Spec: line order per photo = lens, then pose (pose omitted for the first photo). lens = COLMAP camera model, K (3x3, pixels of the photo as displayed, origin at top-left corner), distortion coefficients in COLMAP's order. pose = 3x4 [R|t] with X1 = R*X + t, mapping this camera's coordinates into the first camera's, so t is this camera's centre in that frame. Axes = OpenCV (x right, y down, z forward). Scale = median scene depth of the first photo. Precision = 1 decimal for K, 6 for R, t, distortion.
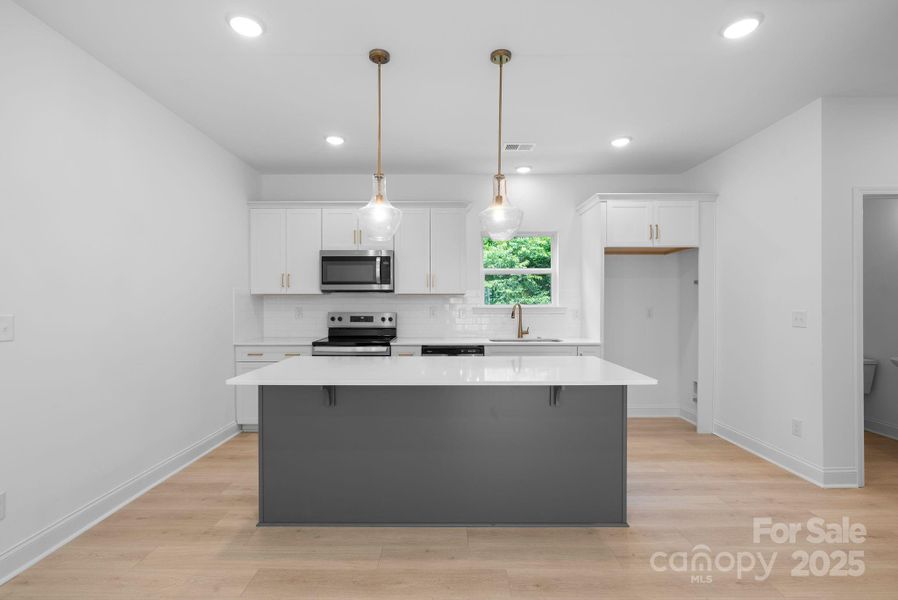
lens RADIAL K [[420.6, 0, 449.0], [0, 420.6, 300.0], [0, 0, 1]] dist [-0.000414, 0.000023]
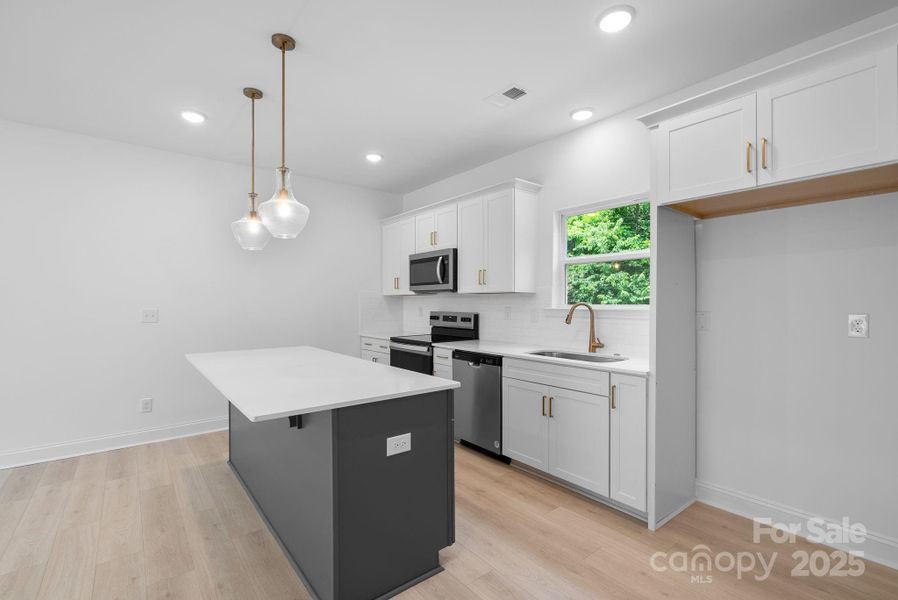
lens RADIAL K [[407.9, 0, 449.0], [0, 407.9, 300.0], [0, 0, 1]] dist [-0.026489, -0.000029]
pose [[0.628429, -0.004251, -0.777855, 0.586401], [0.002039, 0.999991, -0.003818, 0.004183], [0.777864, 0.000814, 0.628432, 0.411221]]
